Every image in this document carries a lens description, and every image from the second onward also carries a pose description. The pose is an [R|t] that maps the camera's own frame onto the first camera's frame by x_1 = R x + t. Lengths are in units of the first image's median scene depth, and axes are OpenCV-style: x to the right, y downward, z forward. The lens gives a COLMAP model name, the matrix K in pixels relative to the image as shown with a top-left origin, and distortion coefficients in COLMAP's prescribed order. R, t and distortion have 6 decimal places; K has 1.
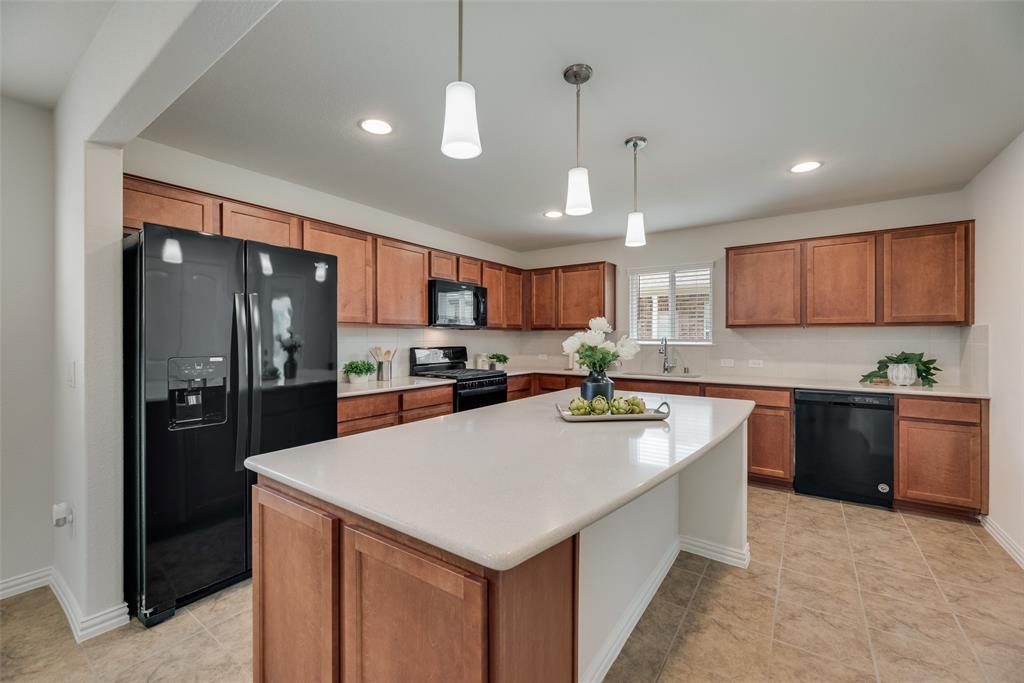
lens RADIAL K [[418.2, 0, 509.1], [0, 418.2, 337.9], [0, 0, 1]] dist [-0.003627, -0.000376]
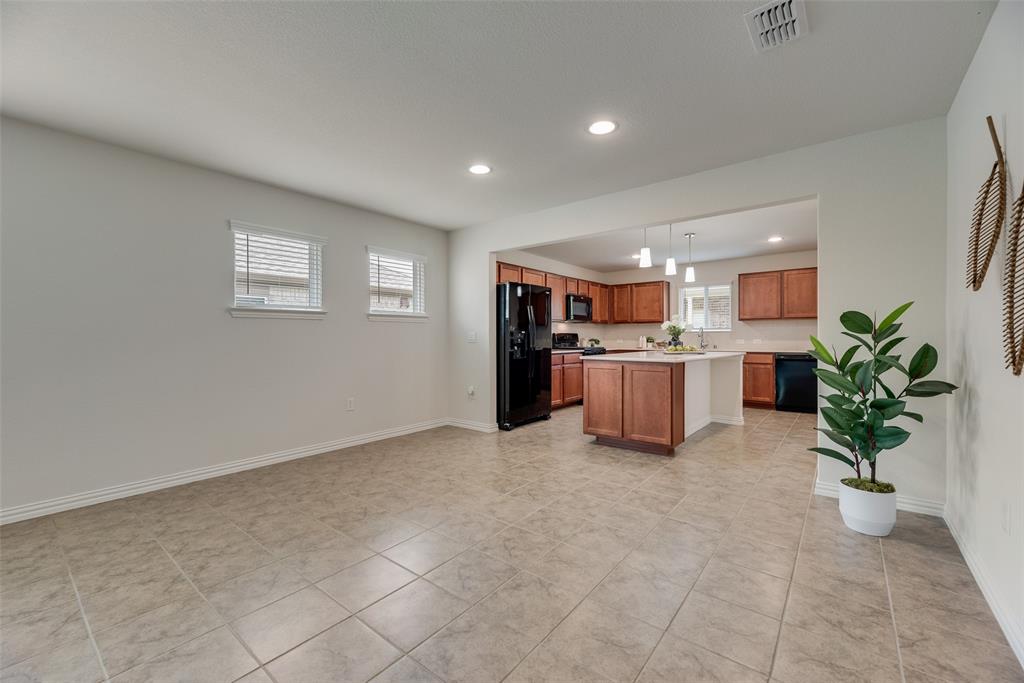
lens RADIAL K [[418.2, 0, 508.5], [0, 418.2, 338.7], [0, 0, 1]] dist [-0.003627, -0.000376]
pose [[0.997910, -0.003733, -0.064518, -0.298249], [0.003888, 0.999990, 0.002276, 0.040447], [0.064509, -0.002522, 0.997914, -0.735161]]
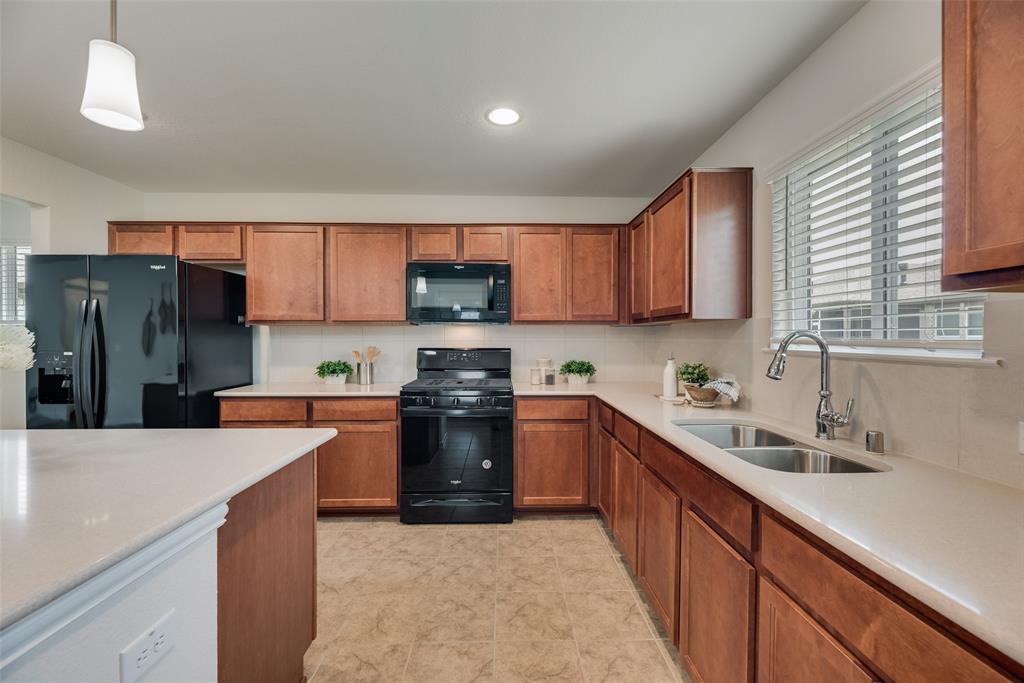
lens RADIAL K [[418.2, 0, 514.3], [0, 418.2, 336.8], [0, 0, 1]] dist [-0.003627, -0.000376]
pose [[0.605883, 0.006494, -0.795527, 0.530743], [-0.001390, 0.999974, 0.007104, -0.004718], [0.795552, -0.003199, 0.605877, 0.628898]]
